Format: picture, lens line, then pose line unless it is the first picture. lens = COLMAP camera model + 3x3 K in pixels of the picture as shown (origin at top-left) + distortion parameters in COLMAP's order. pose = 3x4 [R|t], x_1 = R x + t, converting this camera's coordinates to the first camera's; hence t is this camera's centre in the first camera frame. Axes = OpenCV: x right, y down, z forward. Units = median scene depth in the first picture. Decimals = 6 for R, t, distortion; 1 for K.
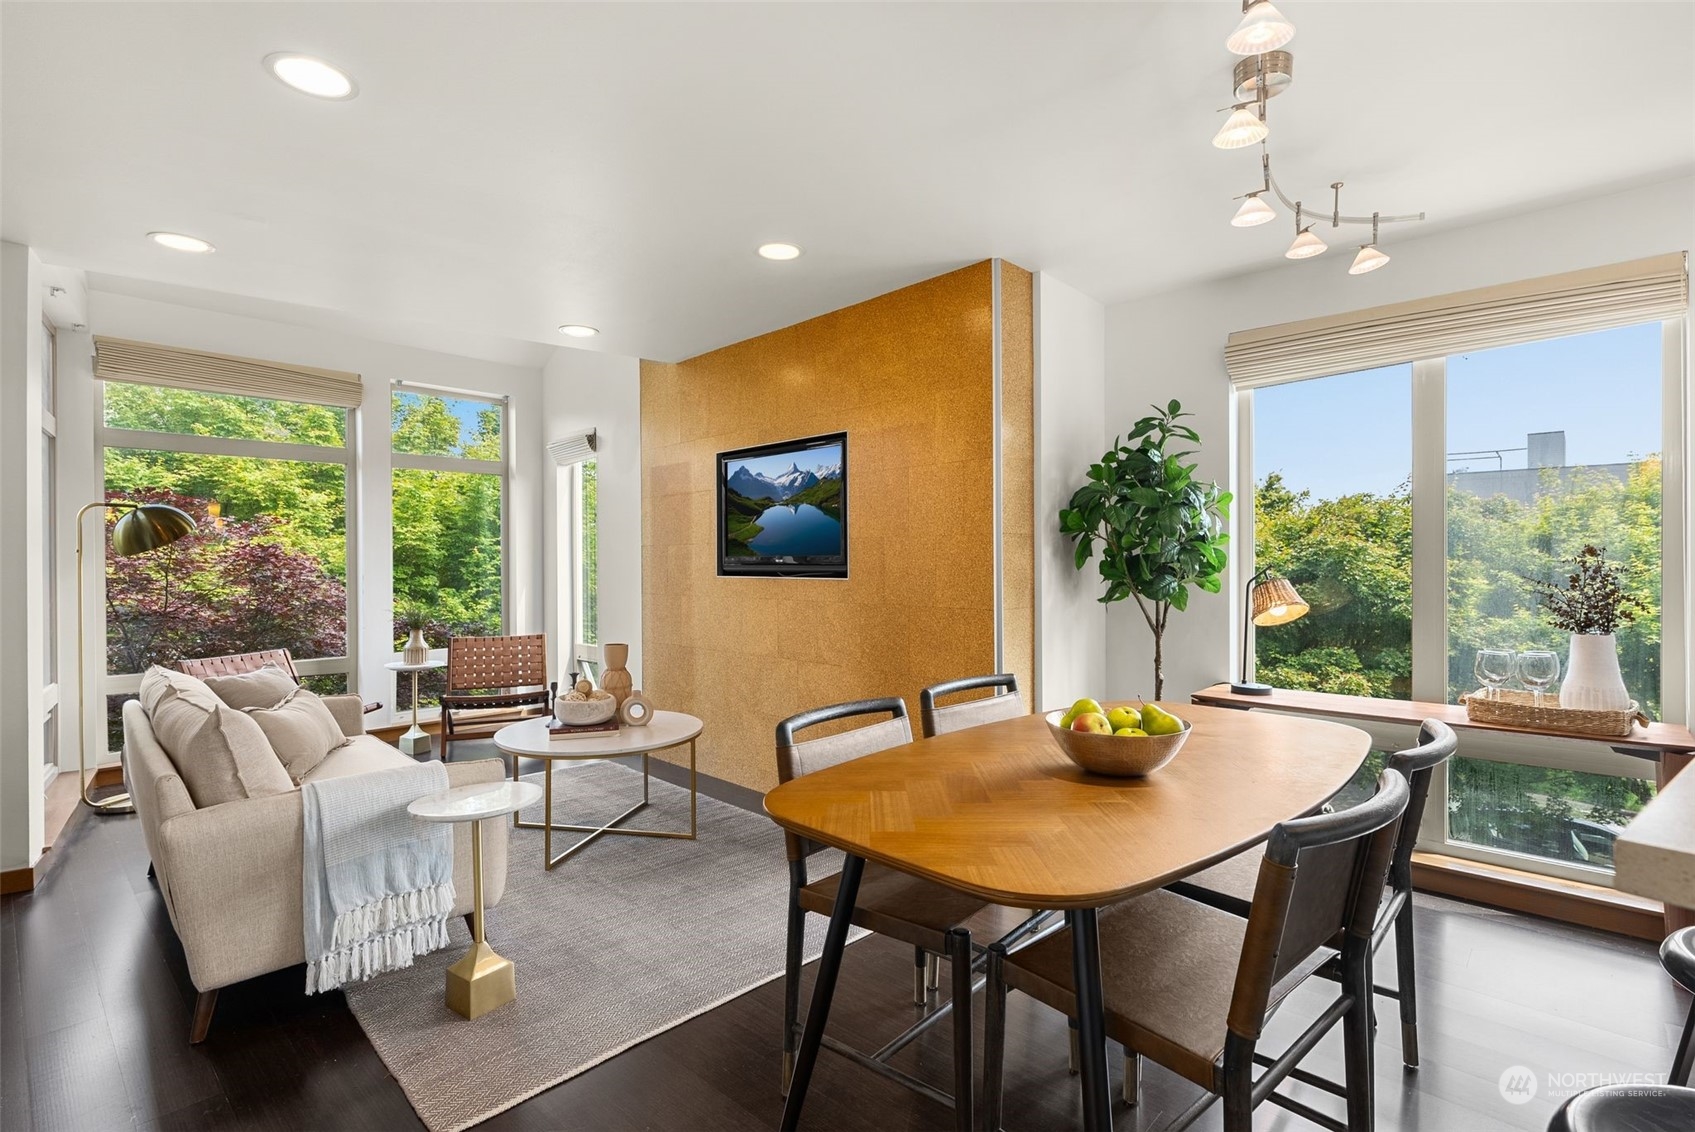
lens RADIAL K [[808.3, 0, 851.9], [0, 808.3, 564.9], [0, 0, 1]] dist [-0.000276, 0.000890]
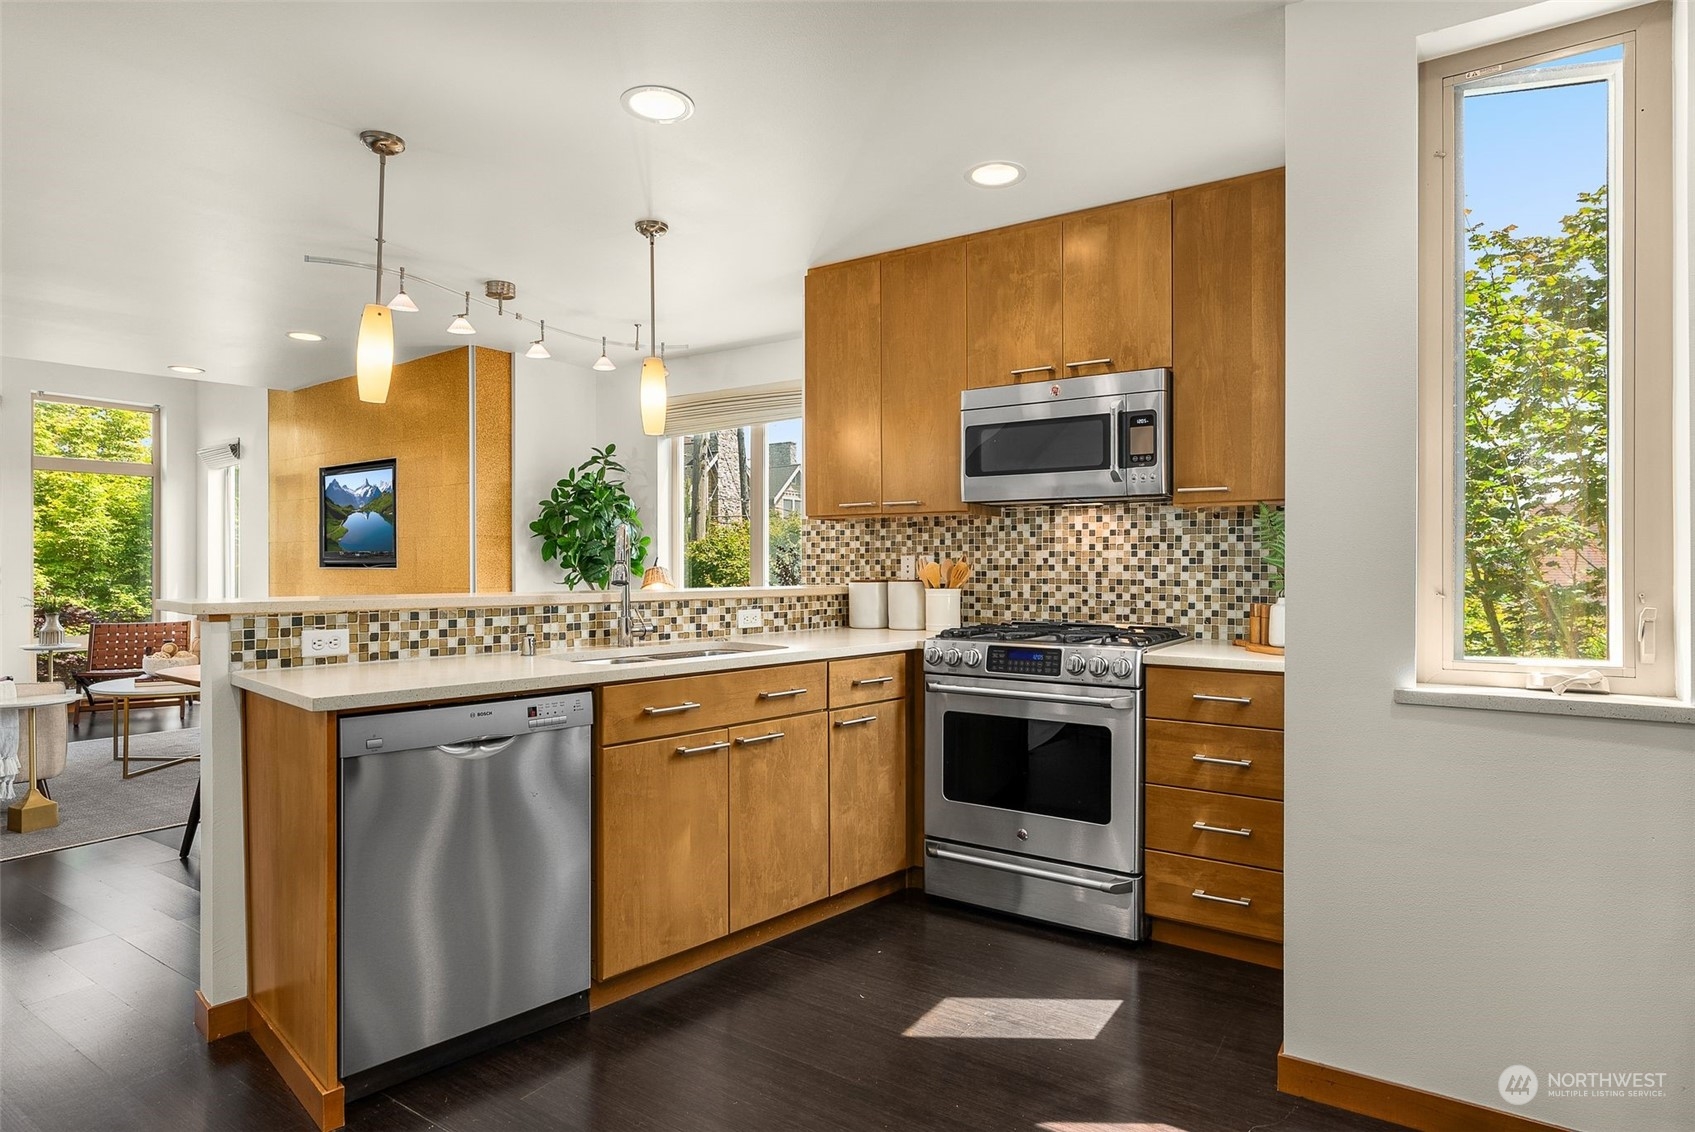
lens RADIAL K [[908.0, 0, 847.5], [0, 908.0, 566.0], [0, 0, 1]] dist [-0.000160, 0.000432]
pose [[0.986661, 0.002485, 0.162767, 0.458405], [-0.002510, 0.999997, -0.000050, 0.010790], [-0.162767, -0.000359, 0.986664, -0.567934]]
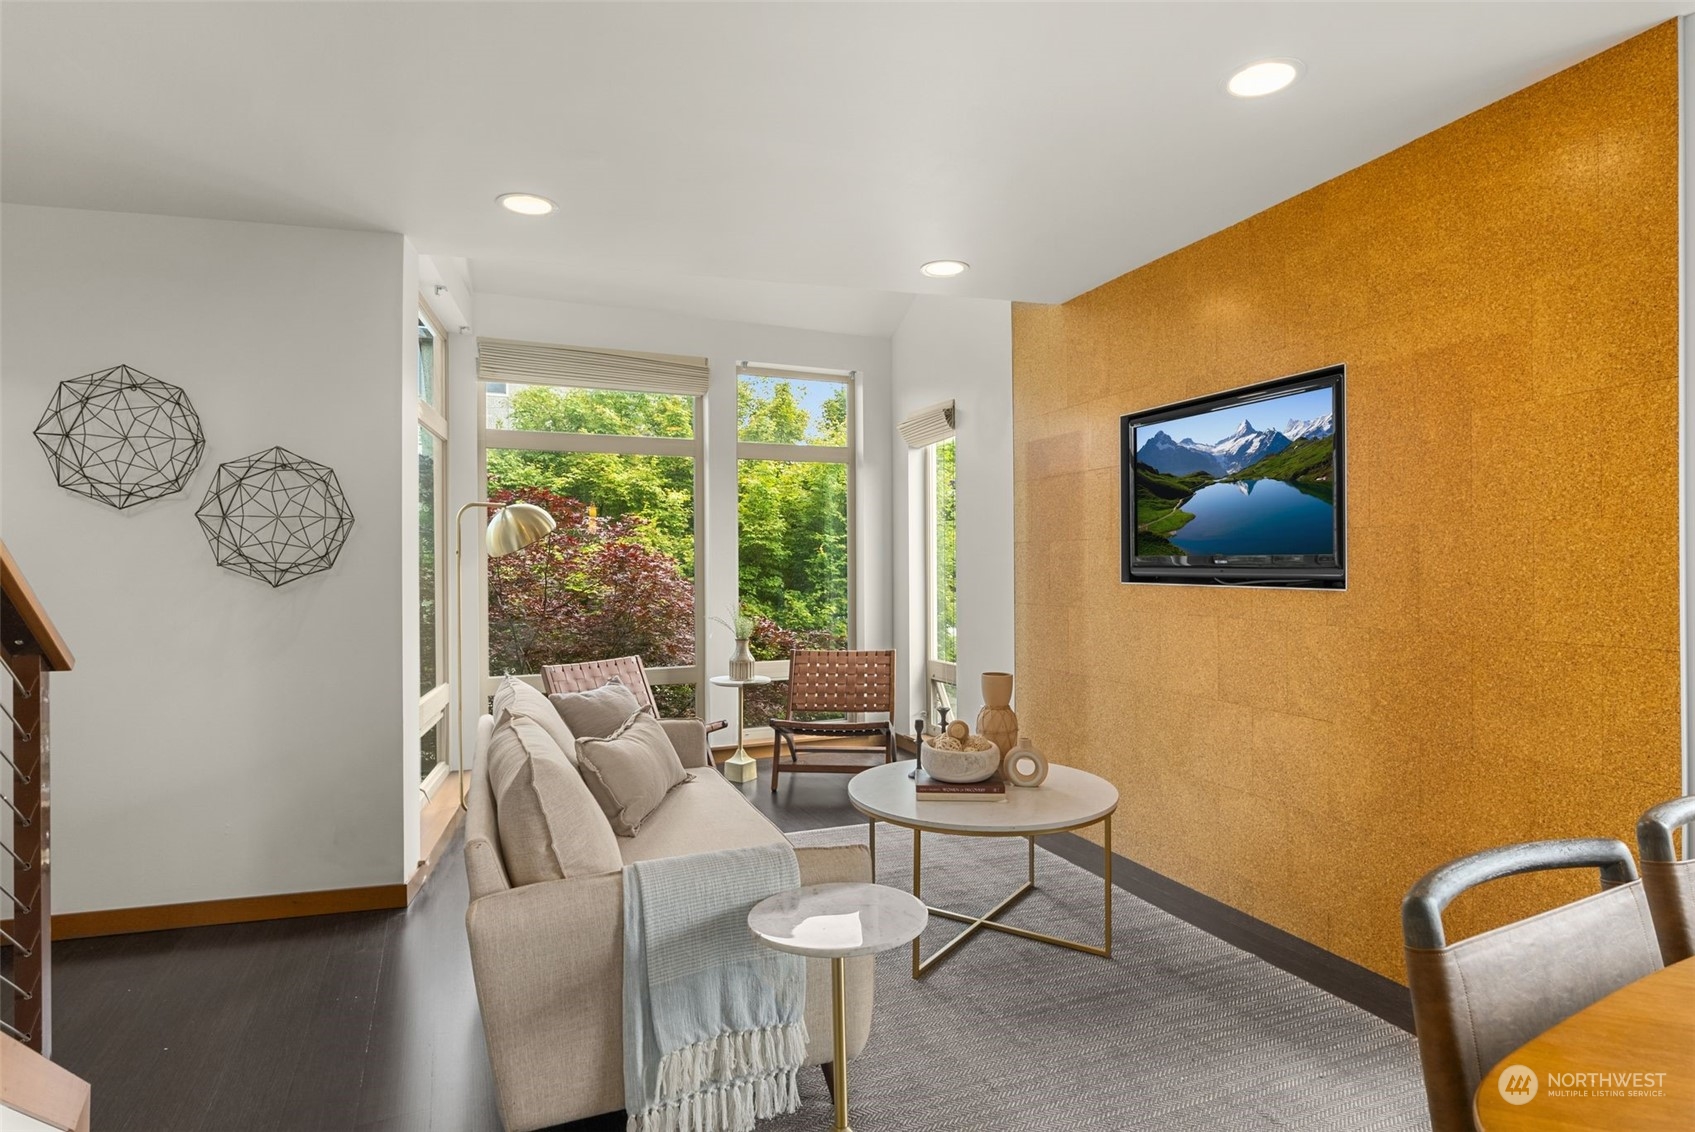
lens RADIAL K [[892.3, 0, 847.5], [0, 892.3, 566.0], [0, 0, 1]] dist [0.000410, 0.000414]
pose [[0.920846, 0.001944, -0.389923, -0.089458], [-0.001193, 0.999997, 0.002169, -0.003182], [0.389926, -0.001532, 0.920845, 0.170037]]
